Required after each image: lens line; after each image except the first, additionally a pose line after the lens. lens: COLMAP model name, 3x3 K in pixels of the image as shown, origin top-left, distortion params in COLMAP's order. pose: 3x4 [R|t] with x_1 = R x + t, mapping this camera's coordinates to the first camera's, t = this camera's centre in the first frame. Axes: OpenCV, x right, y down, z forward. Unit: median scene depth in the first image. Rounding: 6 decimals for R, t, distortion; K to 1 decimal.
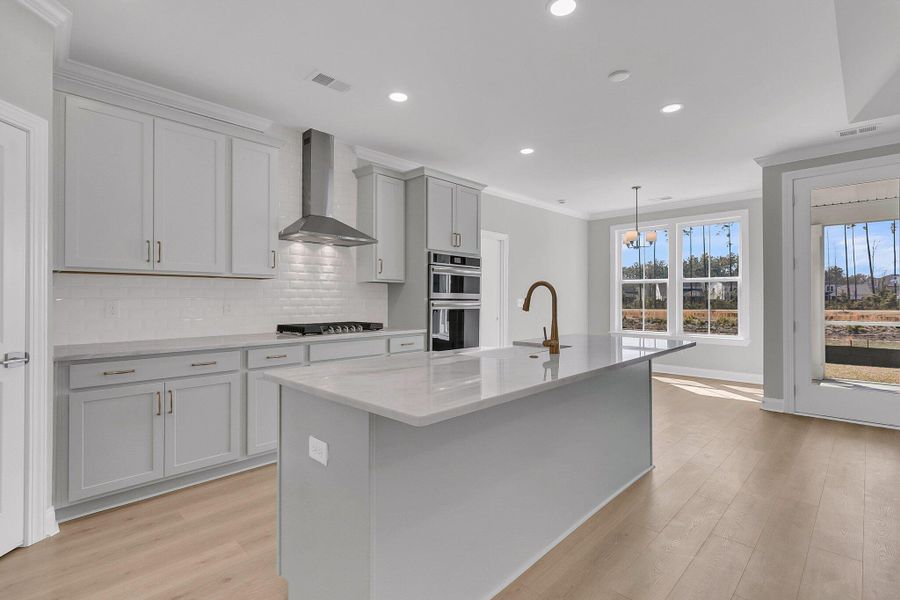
lens RADIAL K [[426.9, 0, 457.2], [0, 426.9, 297.1], [0, 0, 1]] dist [0.006615, 0.000854]
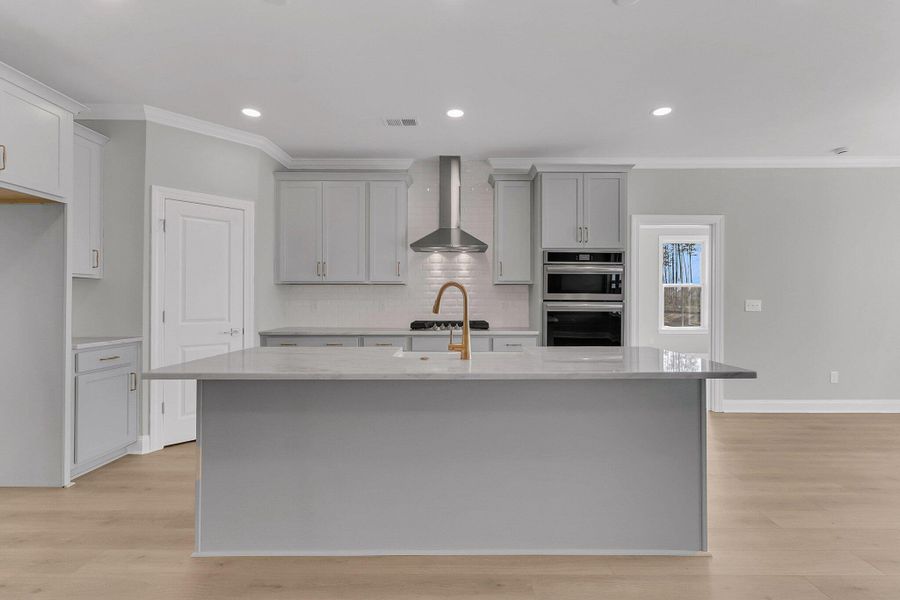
lens RADIAL K [[426.9, 0, 457.2], [0, 426.9, 297.1], [0, 0, 1]] dist [0.006615, 0.000854]
pose [[0.686190, -0.001356, -0.727421, 0.494192], [0.001582, 0.999999, -0.000372, -0.002557], [0.727421, -0.000895, 0.686191, 0.199008]]
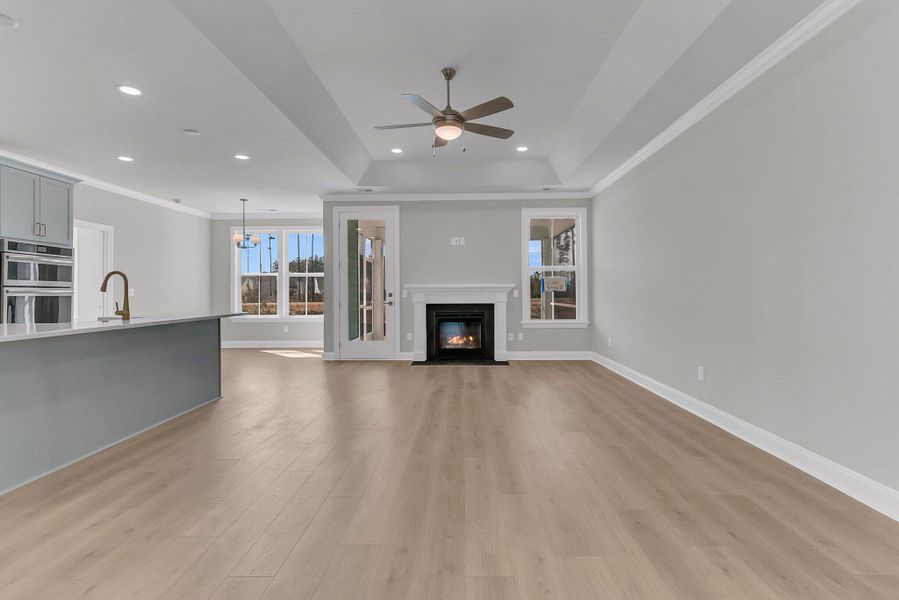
lens RADIAL K [[428.8, 0, 457.9], [0, 428.8, 290.9], [0, 0, 1]] dist [0.001848, 0.000782]
pose [[0.732794, -0.000821, 0.680450, 0.032157], [0.000861, 1.000000, 0.000279, 0.016640], [-0.680450, 0.000382, 0.732794, -0.479548]]
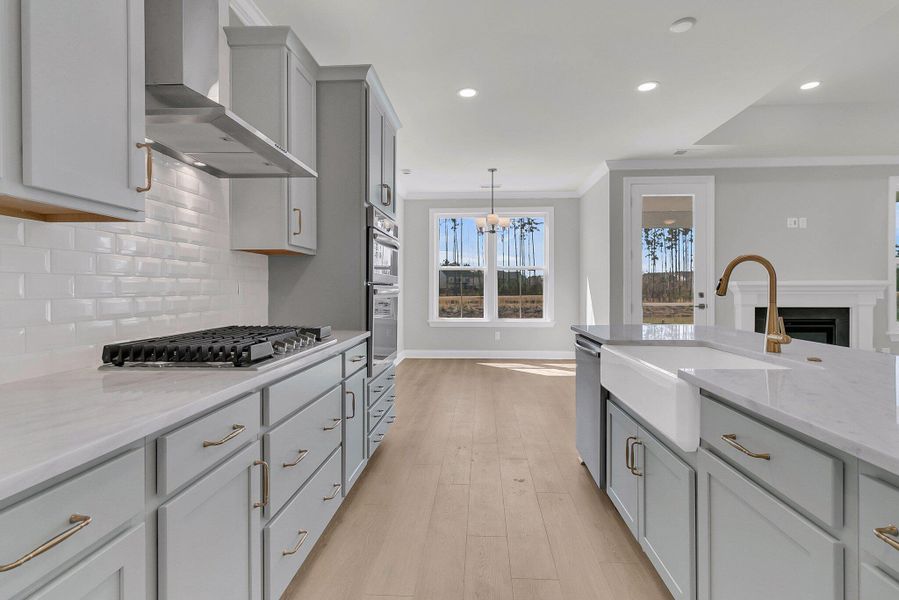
lens RADIAL K [[428.8, 0, 457.9], [0, 428.8, 290.9], [0, 0, 1]] dist [0.001848, 0.000782]
pose [[0.759457, -0.004773, 0.650541, -0.370214], [-0.002528, 0.999944, 0.010288, 0.009556], [-0.650553, -0.009457, 0.759402, 0.433397]]
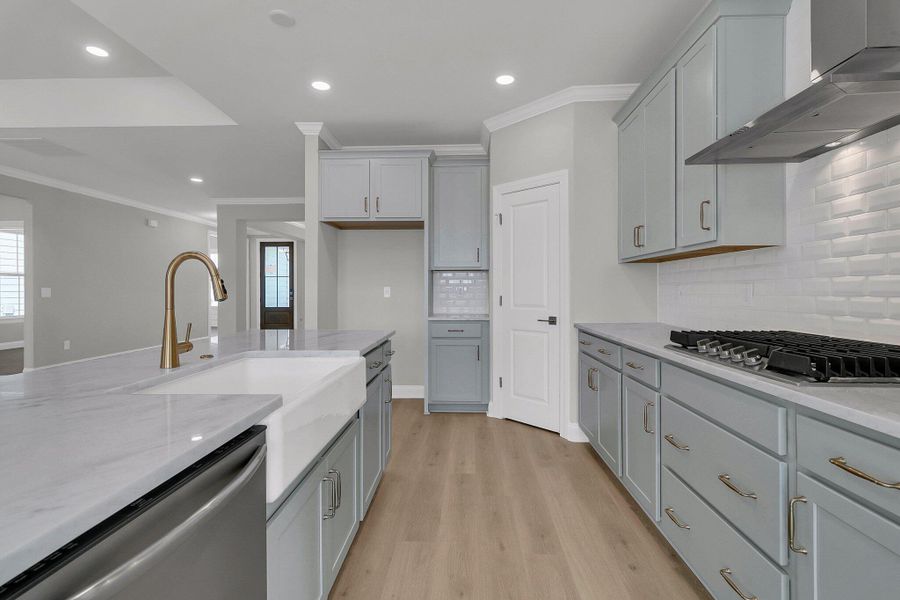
lens RADIAL K [[420.1, 0, 453.7], [0, 420.1, 287.2], [0, 0, 1]] dist [0.000276, 0.000176]
pose [[-0.749884, -0.001105, -0.661569, 0.181054], [0.006725, 0.999934, -0.009292, 0.012428], [0.661536, -0.011417, -0.749827, 0.960919]]
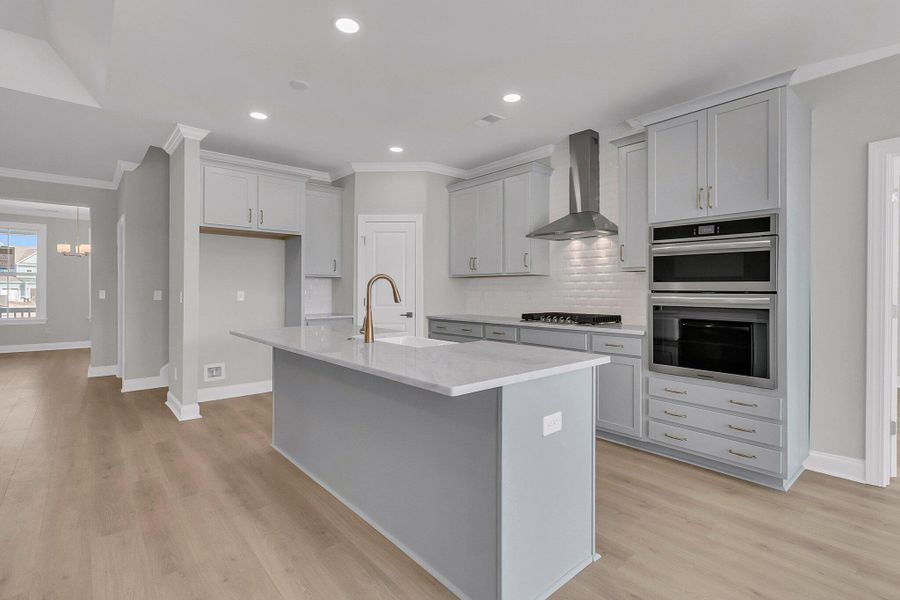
lens RADIAL K [[429.3, 0, 458.4], [0, 429.3, 290.9], [0, 0, 1]] dist [0.001848, 0.000782]
pose [[-0.092653, 0.001975, -0.995697, 0.697718], [0.004165, 0.999990, 0.001596, 0.001330], [0.995690, -0.003999, -0.092660, 0.729606]]
